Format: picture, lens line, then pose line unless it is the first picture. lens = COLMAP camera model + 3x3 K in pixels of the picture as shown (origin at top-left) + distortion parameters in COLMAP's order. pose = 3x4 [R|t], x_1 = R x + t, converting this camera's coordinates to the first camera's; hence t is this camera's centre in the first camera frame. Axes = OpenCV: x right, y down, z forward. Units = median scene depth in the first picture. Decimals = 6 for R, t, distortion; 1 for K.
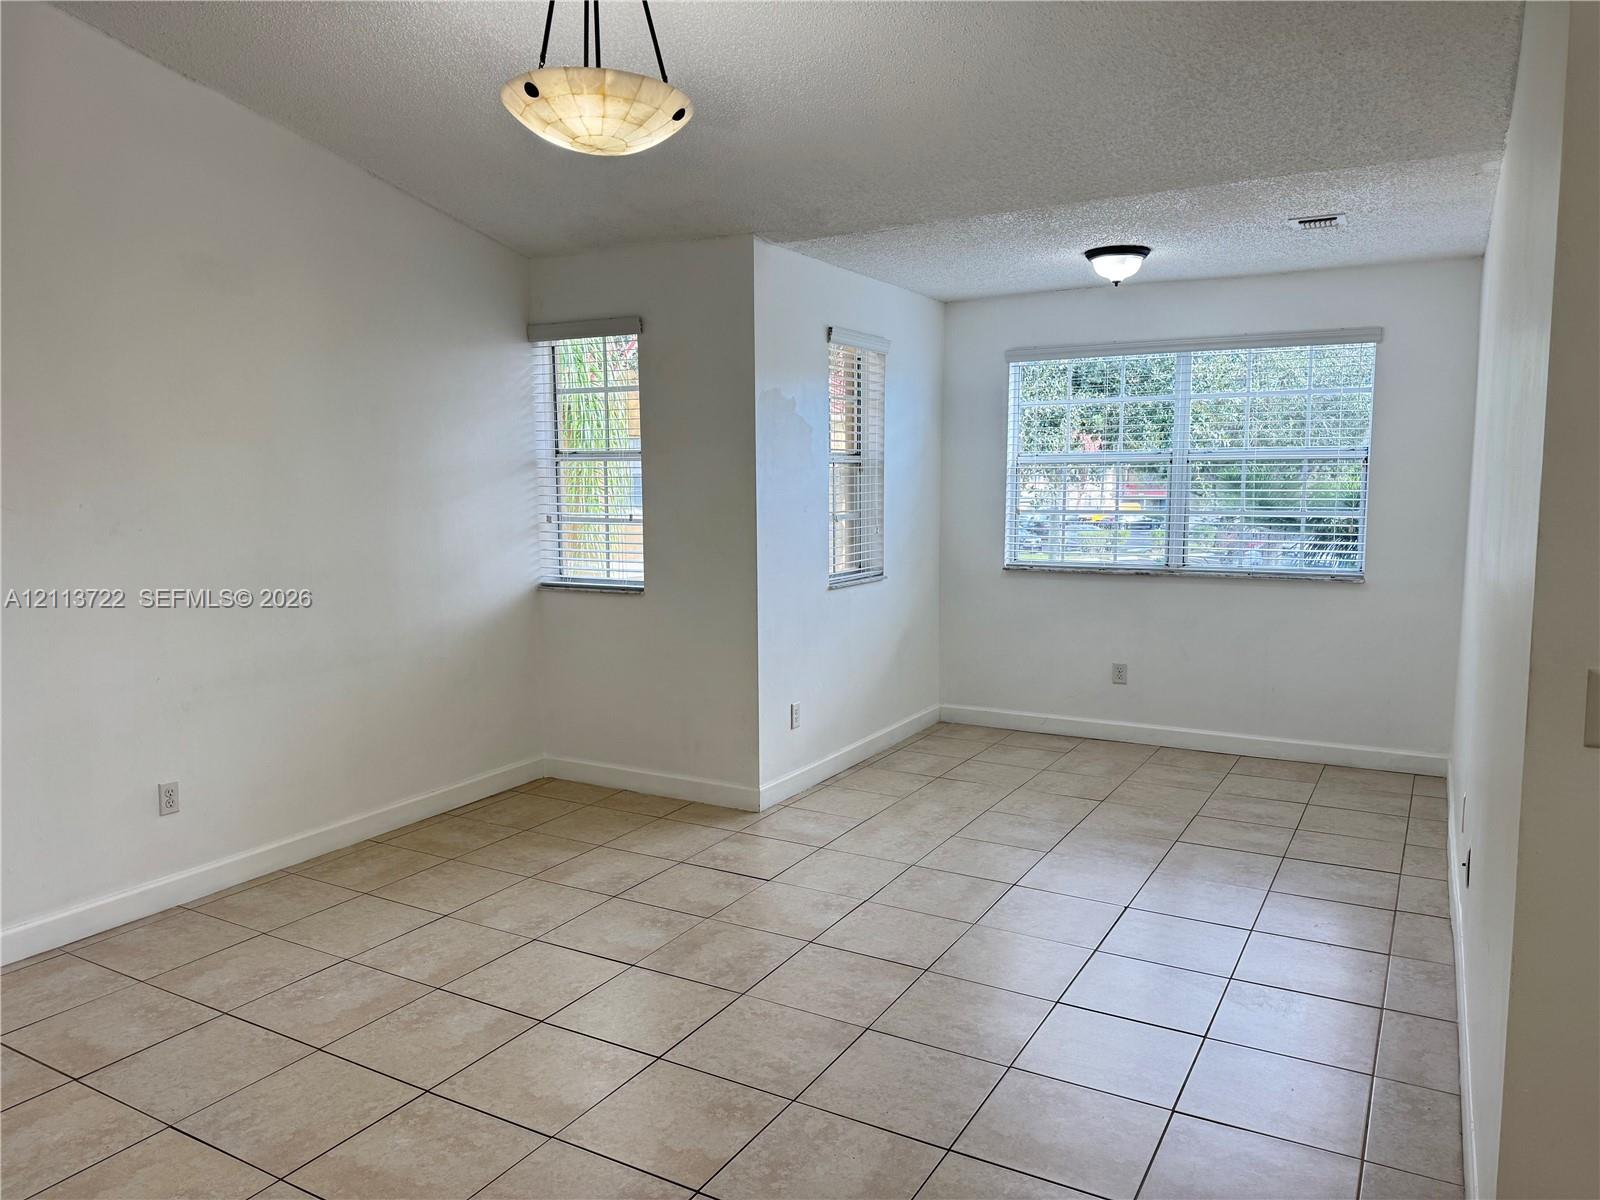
lens RADIAL K [[1111.3, 0, 800.9], [0, 1111.3, 608.3], [0, 0, 1]] dist [0.117618, -0.182748]
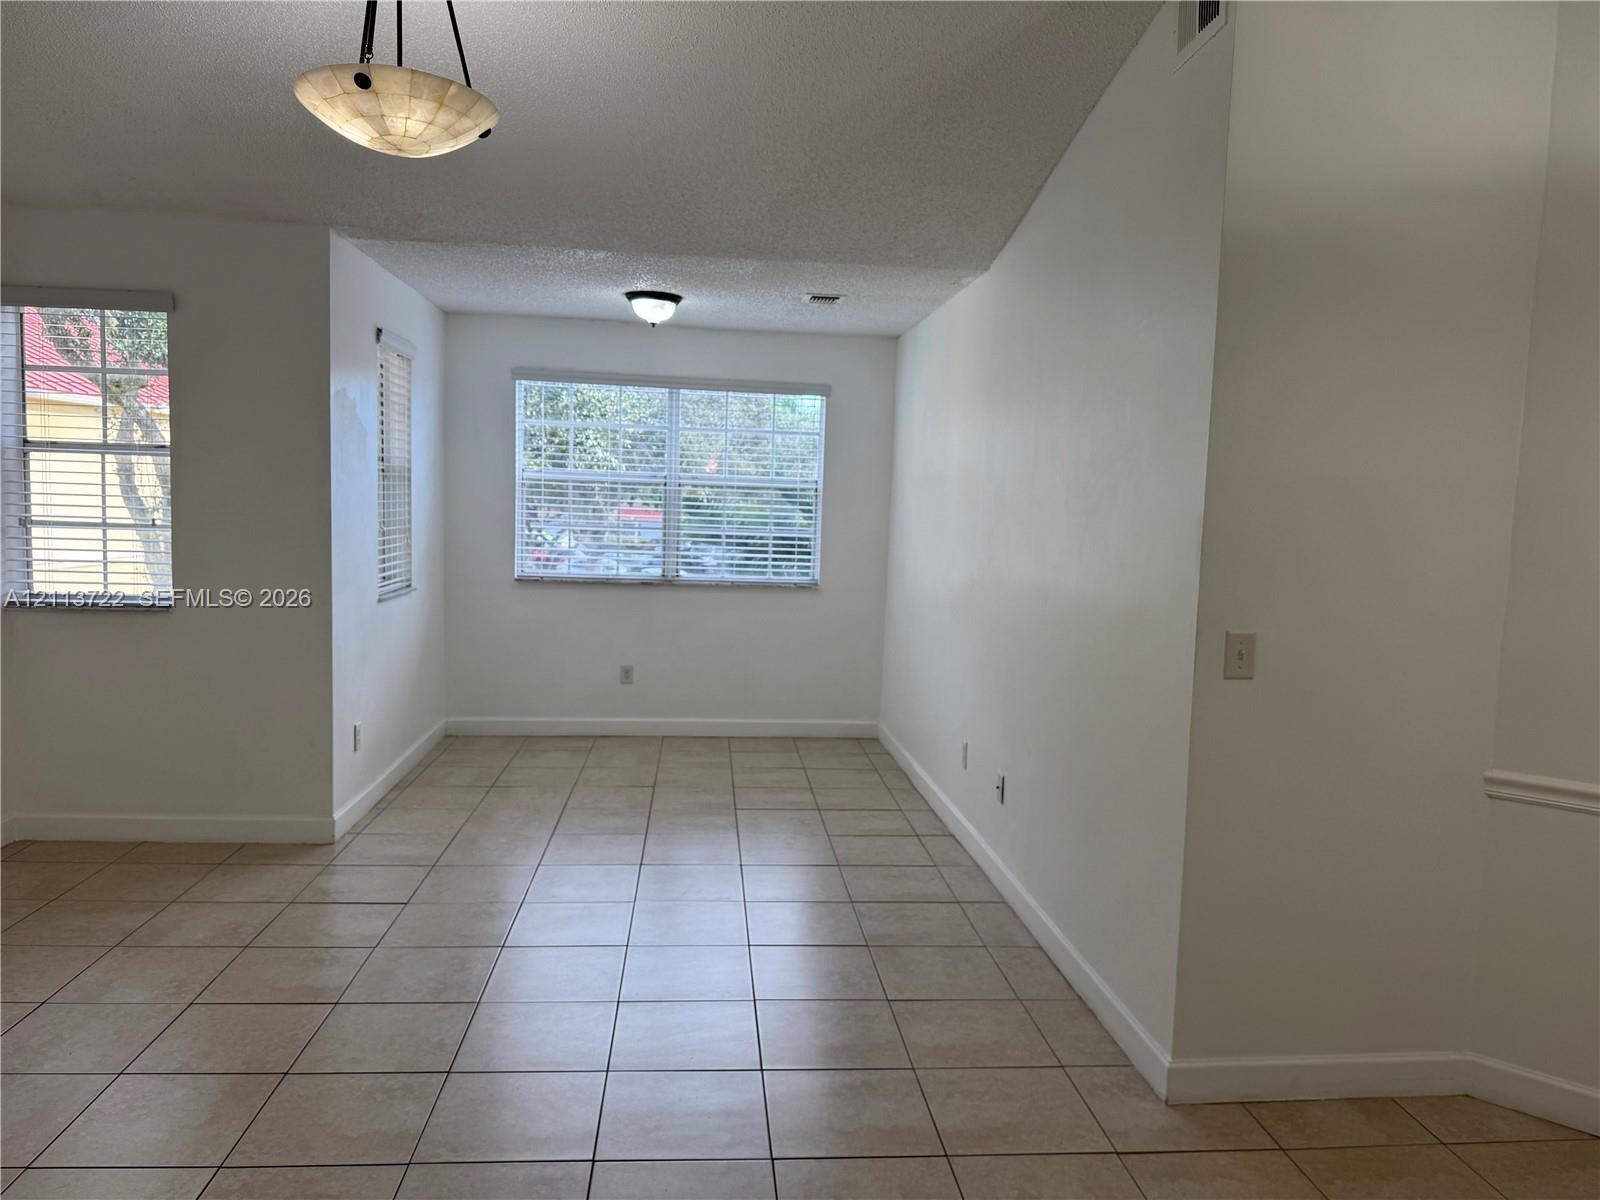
lens RADIAL K [[1118.9, 0, 793.2], [0, 1118.9, 603.1], [0, 0, 1]] dist [0.111016, -0.160341]
pose [[0.823160, -0.019994, 0.567458, -0.256658], [0.030210, 0.999507, -0.008606, 0.003563], [-0.567006, 0.024227, 0.823357, 0.000558]]
